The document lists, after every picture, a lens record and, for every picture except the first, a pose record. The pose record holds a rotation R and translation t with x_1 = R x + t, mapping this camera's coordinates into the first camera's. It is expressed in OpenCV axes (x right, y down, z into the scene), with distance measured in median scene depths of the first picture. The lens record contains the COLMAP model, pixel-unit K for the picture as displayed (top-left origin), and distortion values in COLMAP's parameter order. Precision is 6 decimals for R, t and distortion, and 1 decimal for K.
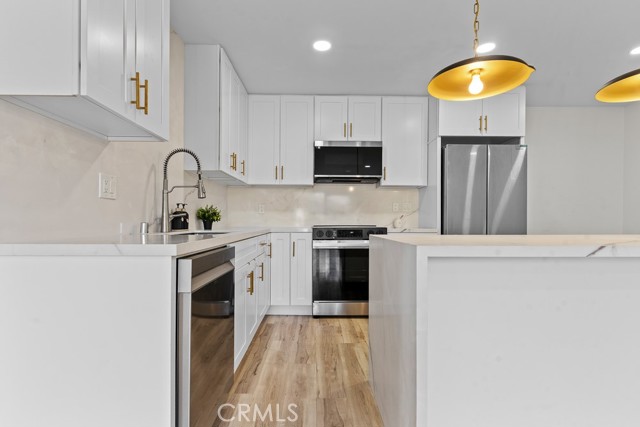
lens RADIAL K [[328.5, 0, 320.0], [0, 328.5, 213.5], [0, 0, 1]] dist [0.072046, 0.000051]
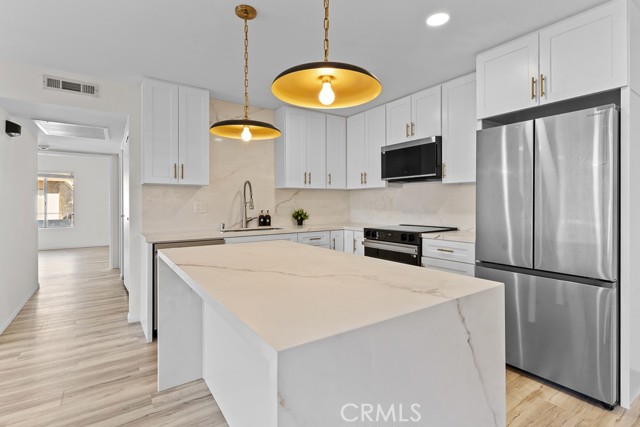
lens RADIAL K [[311.8, 0, 325.3], [0, 311.8, 203.3], [0, 0, 1]] dist [0.000644, 0.000278]
pose [[0.554439, -0.007133, -0.832194, 0.754949], [0.026805, 0.999598, 0.009290, -0.051672], [0.831793, -0.027458, 0.554407, 0.286910]]
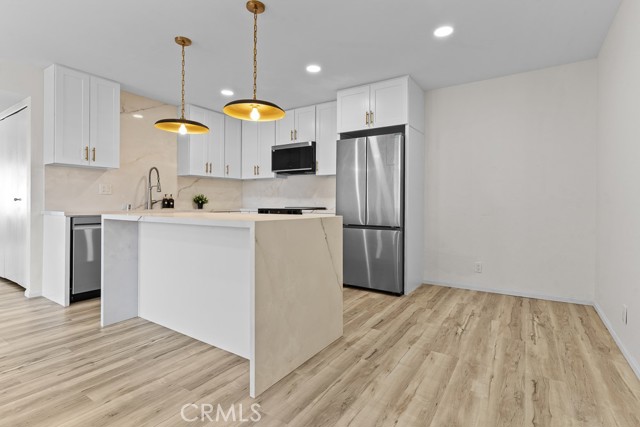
lens RADIAL K [[309.7, 0, 326.5], [0, 309.7, 202.7], [0, 0, 1]] dist [-0.000568, -0.000039]
pose [[0.830060, -0.001451, -0.557673, 0.934700], [0.013418, 0.999759, 0.017371, -0.001475], [0.557513, -0.021902, 0.829879, 0.041181]]
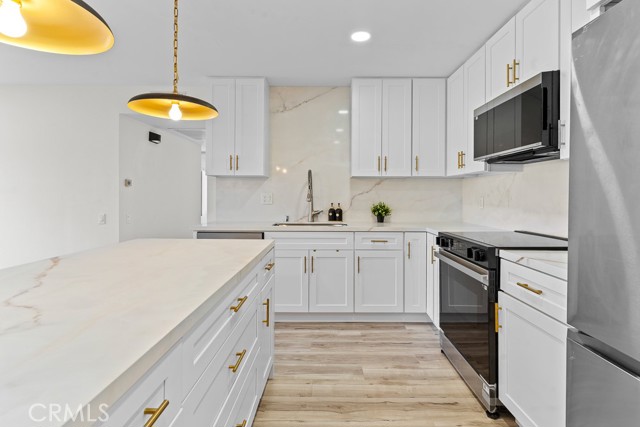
lens RADIAL K [[311.0, 0, 322.2], [0, 311.0, 195.3], [0, 0, 1]] dist [0.001522, 0.000044]
pose [[-0.033025, -0.005860, -0.999437, 0.679960], [0.019192, 0.999795, -0.006497, -0.040857], [0.999270, -0.019395, -0.032906, 0.718039]]
